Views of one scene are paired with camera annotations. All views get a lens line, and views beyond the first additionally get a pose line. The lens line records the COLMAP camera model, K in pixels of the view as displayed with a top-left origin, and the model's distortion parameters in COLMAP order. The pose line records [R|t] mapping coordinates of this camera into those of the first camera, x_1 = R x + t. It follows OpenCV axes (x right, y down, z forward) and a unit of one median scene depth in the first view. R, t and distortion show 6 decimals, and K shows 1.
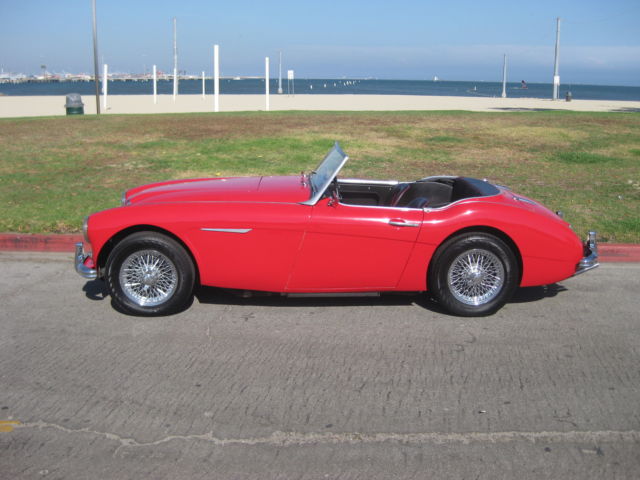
lens RADIAL K [[670.5, 0, 320.0], [0, 670.5, 240.0], [0, 0, 1]] dist [-0.113069, 0.046640]
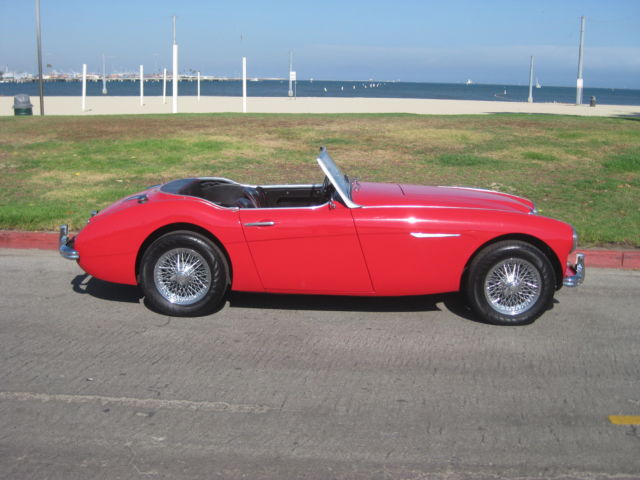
lens RADIAL K [[685.8, 0, 319.7], [0, 685.8, 284.3], [0, 0, 1]] dist [-0.195996, 0.320773]
pose [[0.998821, 0.020164, -0.044159, 0.145989], [-0.017642, 0.998231, 0.056773, 0.004733], [0.045226, -0.055927, 0.997410, -0.027788]]
